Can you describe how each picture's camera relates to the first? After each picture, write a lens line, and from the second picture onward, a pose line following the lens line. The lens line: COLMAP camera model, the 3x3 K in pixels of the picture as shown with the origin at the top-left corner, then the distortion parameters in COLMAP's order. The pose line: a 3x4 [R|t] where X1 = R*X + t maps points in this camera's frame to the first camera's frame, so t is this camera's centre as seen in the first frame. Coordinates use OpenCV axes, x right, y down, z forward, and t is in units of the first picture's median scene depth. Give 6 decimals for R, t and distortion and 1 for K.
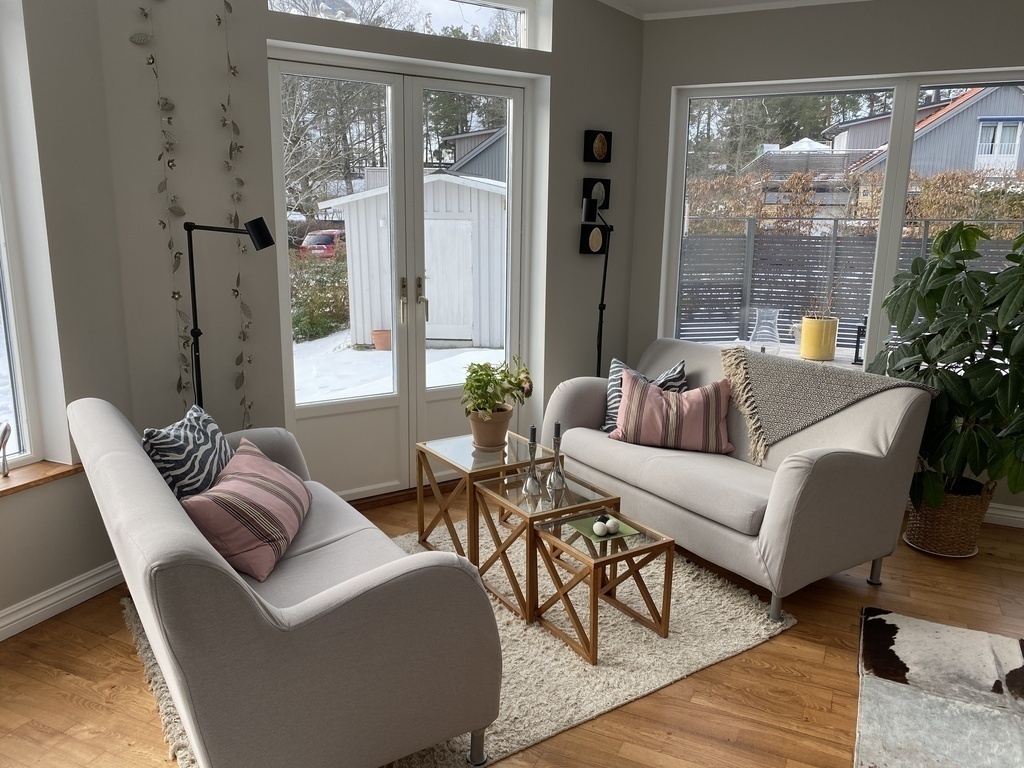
lens RADIAL K [[775.1, 0, 513.6], [0, 775.1, 379.7], [0, 0, 1]] dist [0.034916, -0.043417]
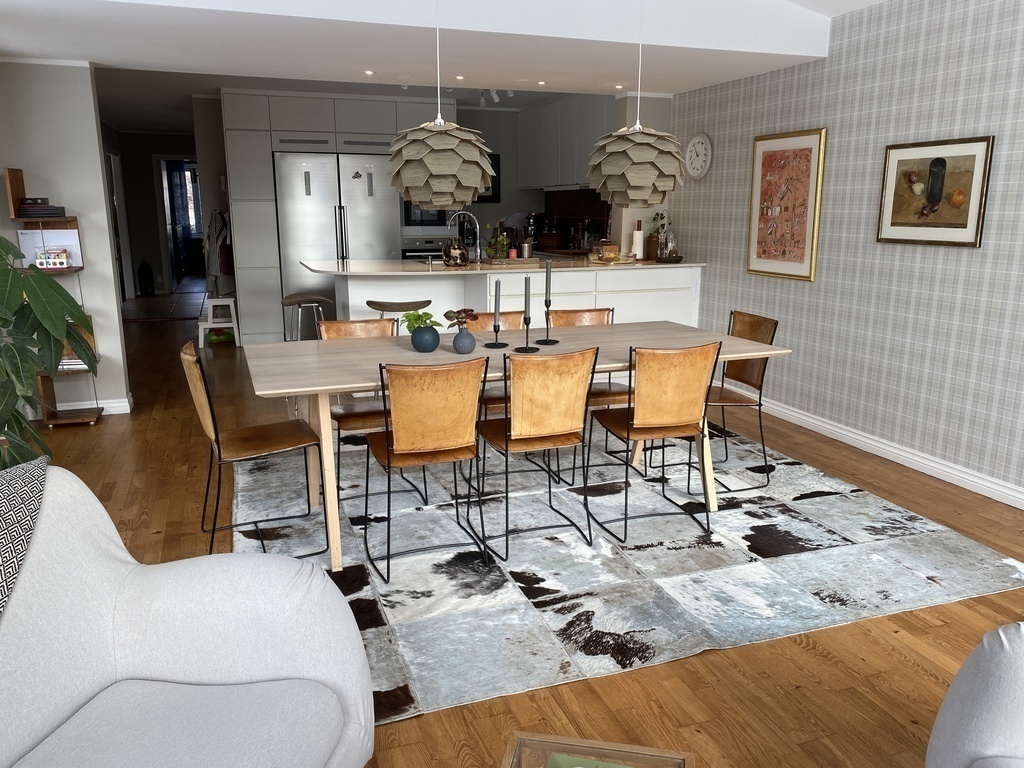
lens RADIAL K [[775.1, 0, 506.4], [0, 775.1, 390.2], [0, 0, 1]] dist [0.034916, -0.043417]
pose [[-0.711584, -0.173881, 0.680745, -0.130848], [0.134015, 0.917514, 0.374443, -0.226909], [-0.689701, 0.357678, -0.629586, 1.155096]]
